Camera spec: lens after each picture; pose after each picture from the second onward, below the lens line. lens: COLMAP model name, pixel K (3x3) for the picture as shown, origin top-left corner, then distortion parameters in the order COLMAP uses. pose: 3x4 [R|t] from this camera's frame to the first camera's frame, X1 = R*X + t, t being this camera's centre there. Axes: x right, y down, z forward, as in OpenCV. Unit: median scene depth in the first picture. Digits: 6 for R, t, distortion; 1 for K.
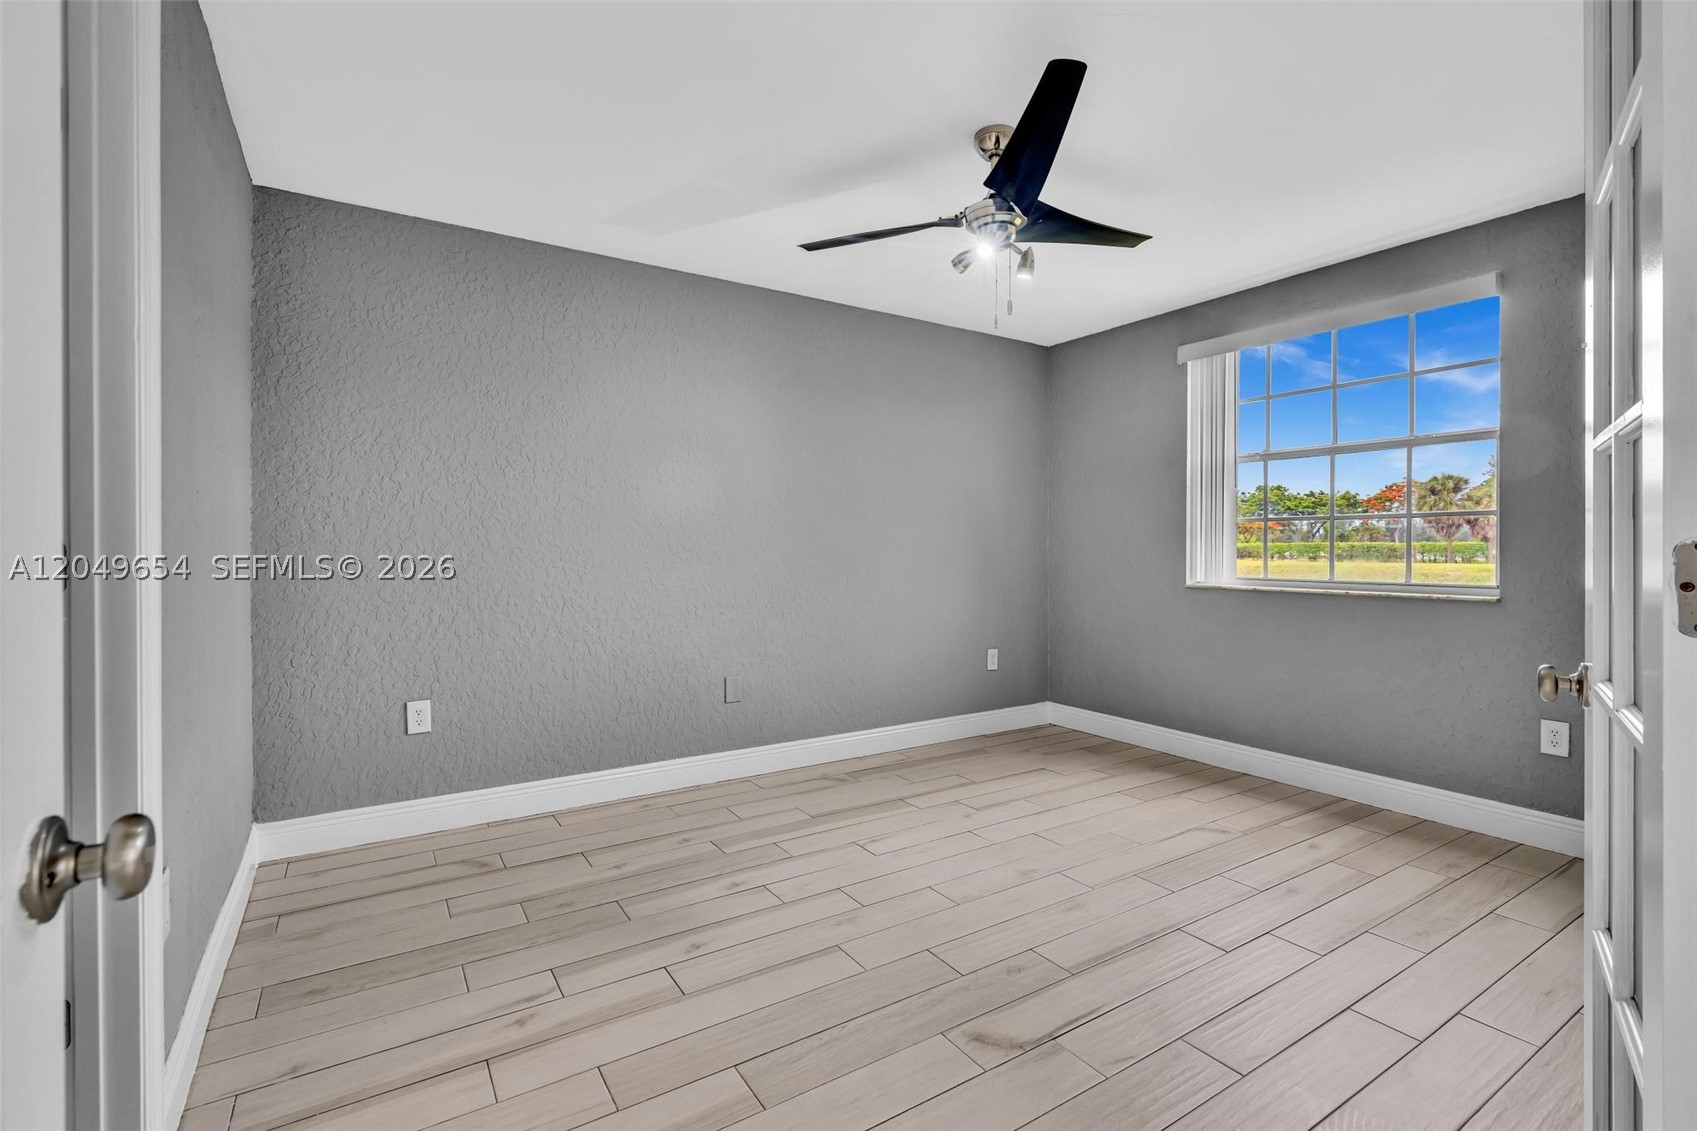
lens RADIAL K [[767.3, 0, 844.9], [0, 767.3, 550.1], [0, 0, 1]] dist [-0.004319, 0.001341]
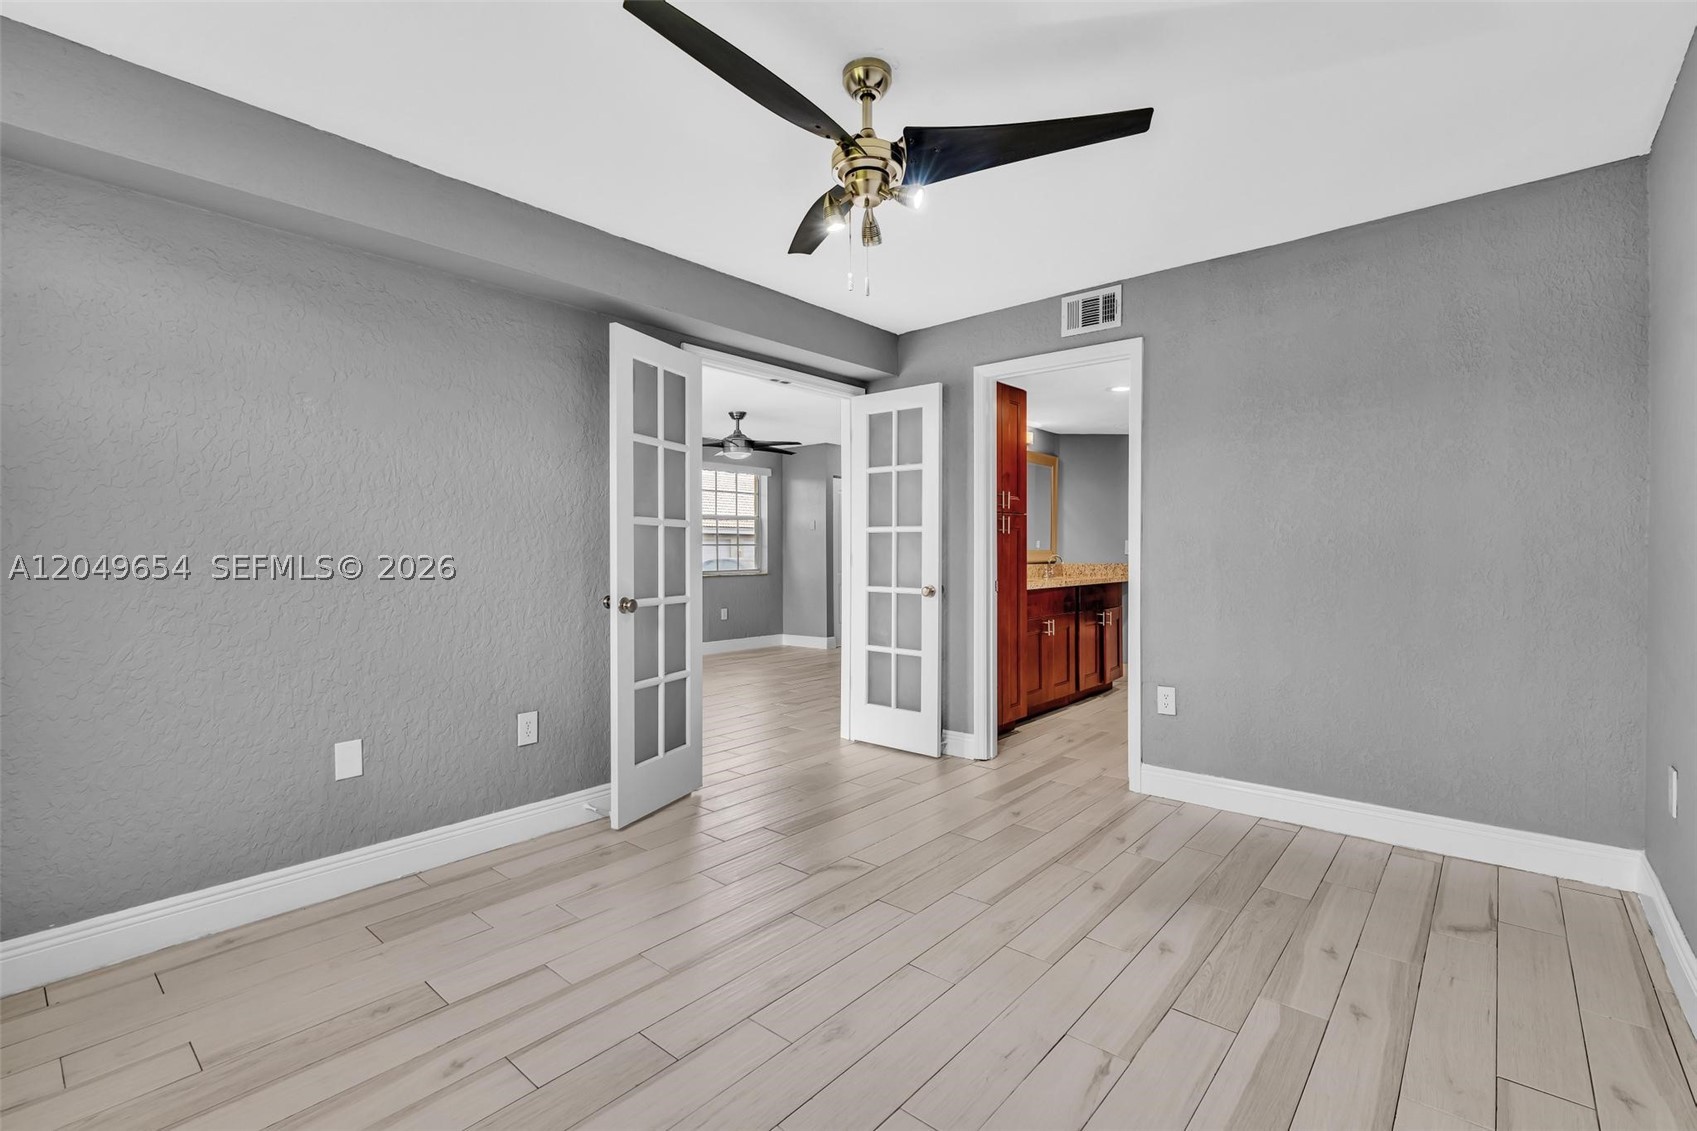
lens RADIAL K [[760.2, 0, 838.4], [0, 760.2, 557.4], [0, 0, 1]] dist [-0.003388, 0.000535]
pose [[-0.959823, 0.004598, -0.280567, 0.343772], [0.002194, 0.999958, 0.008882, -0.005205], [0.280596, 0.007910, -0.959793, 1.328924]]
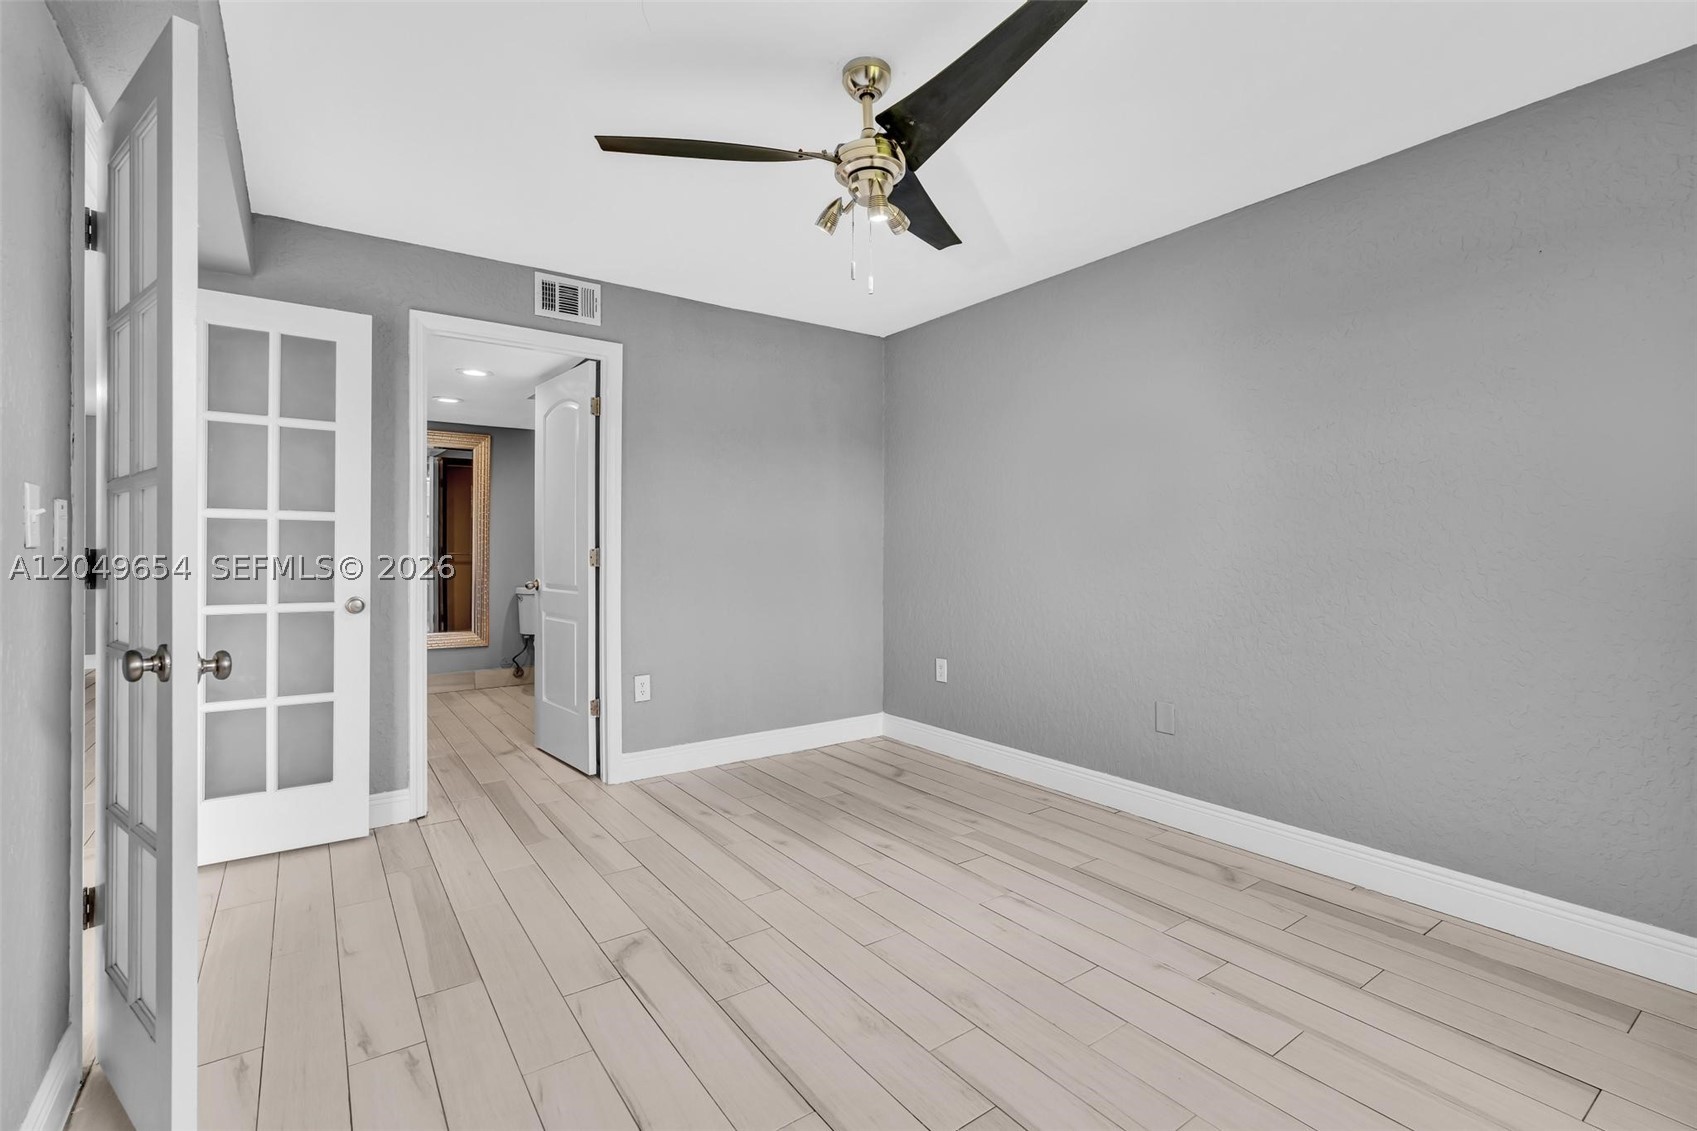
lens RADIAL K [[760.2, 0, 838.4], [0, 760.2, 557.4], [0, 0, 1]] dist [-0.003388, 0.000535]
pose [[0.042781, 0.008276, -0.999050, 0.765512], [-0.001644, 0.999965, 0.008213, -0.002328], [0.999083, 0.001291, 0.042793, 0.686347]]
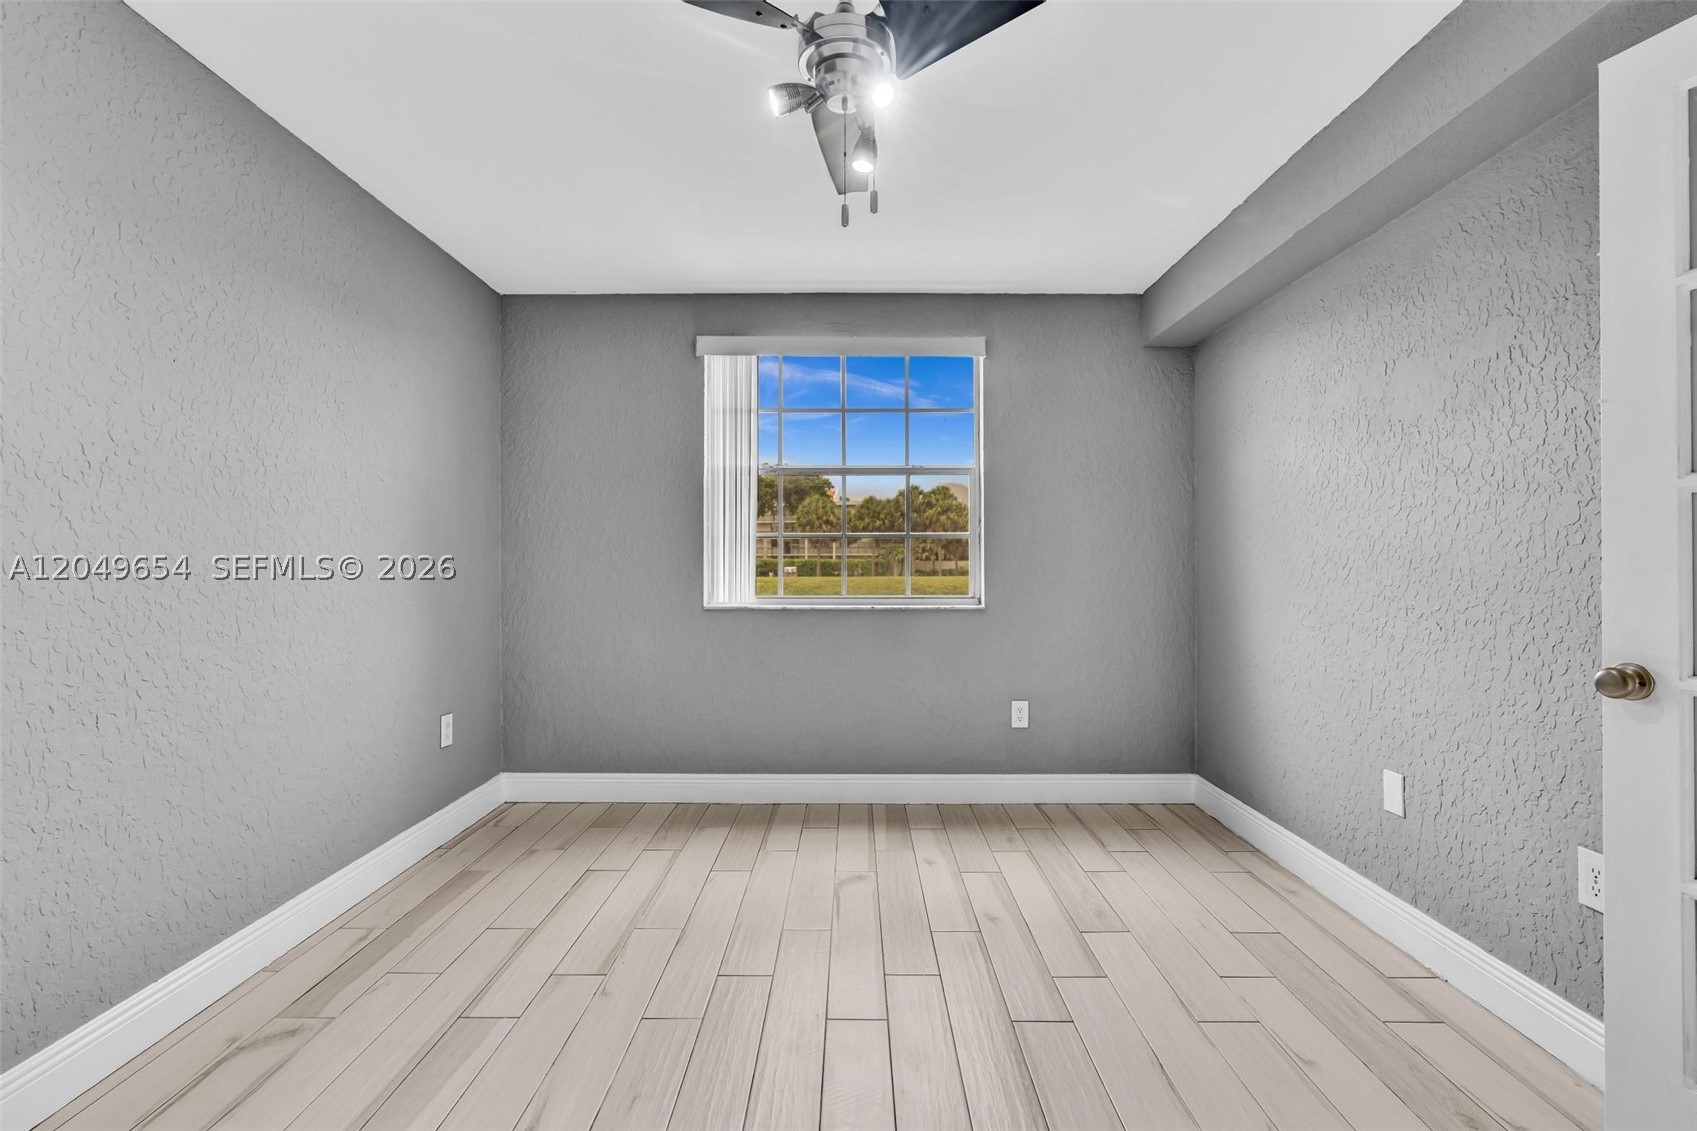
lens RADIAL K [[756.1, 0, 846.8], [0, 756.1, 559.3], [0, 0, 1]] dist [-0.004133, 0.000765]
pose [[0.544156, 0.004046, 0.838975, -0.246964], [0.003682, 0.999967, -0.007210, -0.003066], [-0.838976, 0.007013, 0.544123, 0.484007]]
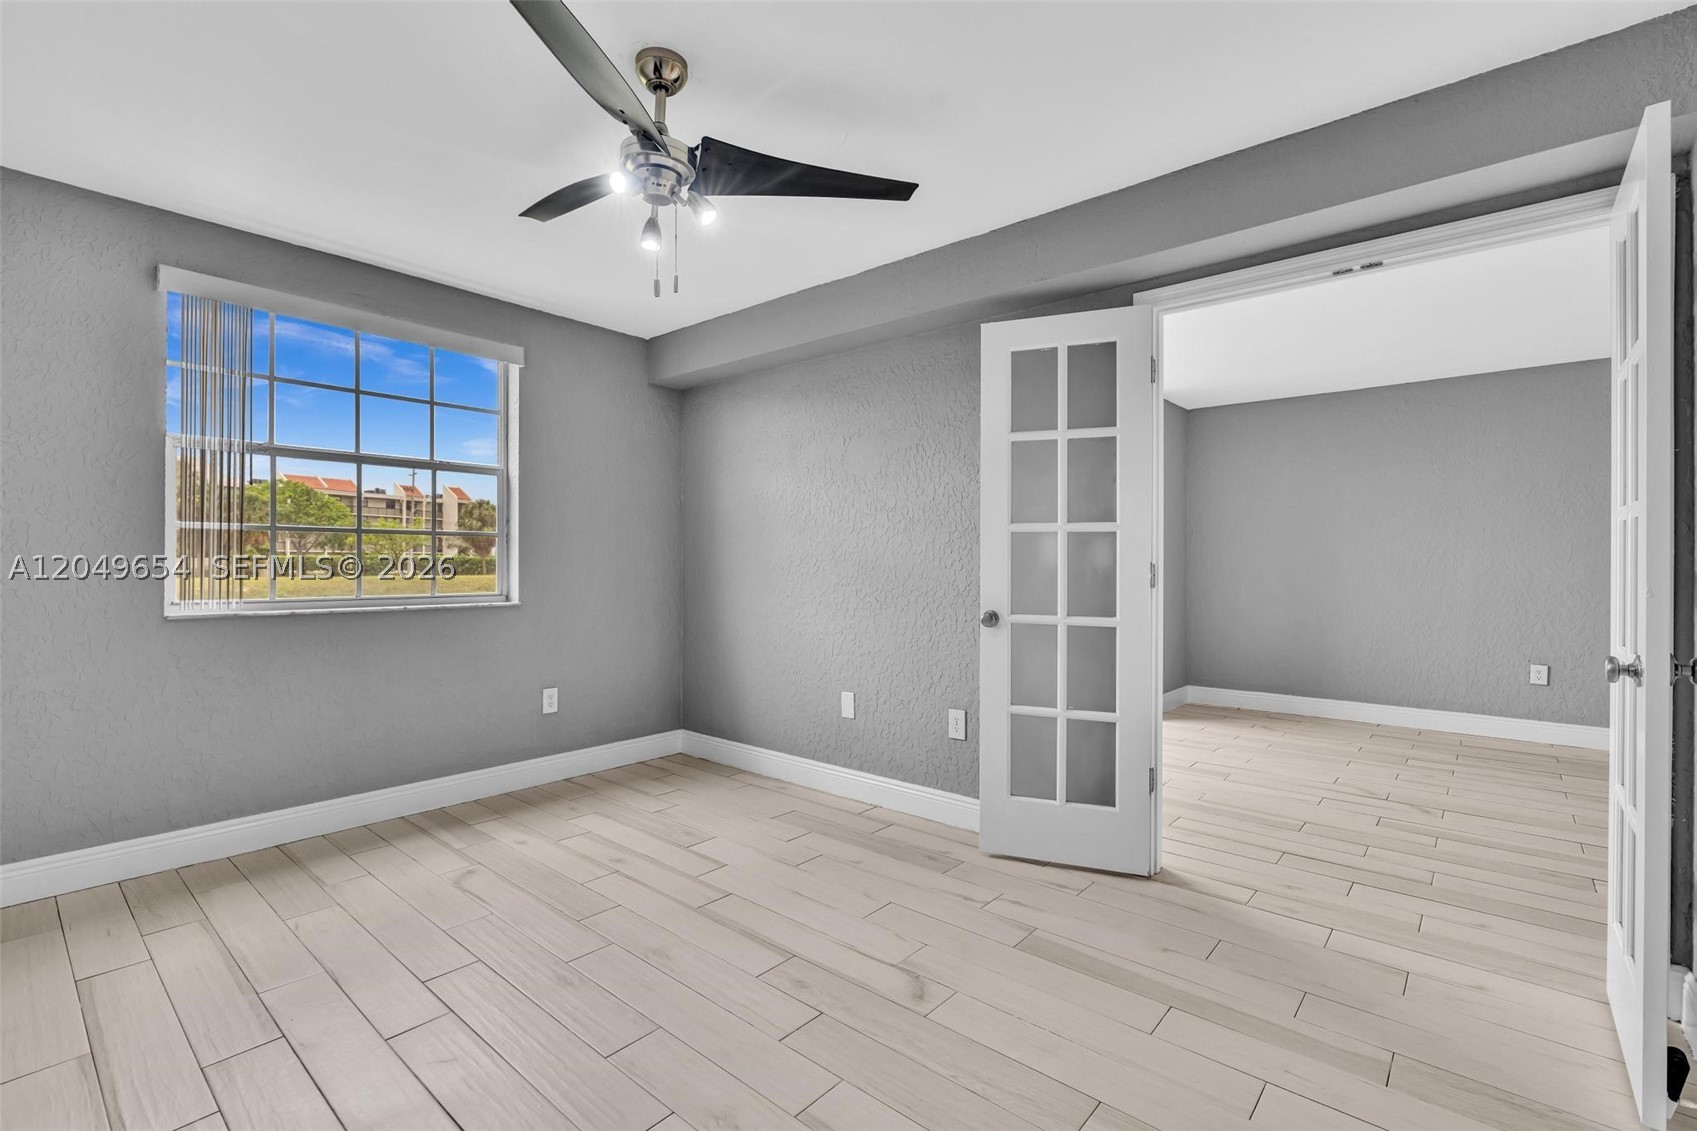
lens RADIAL K [[756.1, 0, 846.8], [0, 756.1, 559.3], [0, 0, 1]] dist [-0.004133, 0.000765]
pose [[-0.288107, 0.003802, 0.957591, -0.466407], [-0.000109, 0.999992, -0.004003, -0.003583], [-0.957598, -0.001257, -0.288104, 0.766307]]
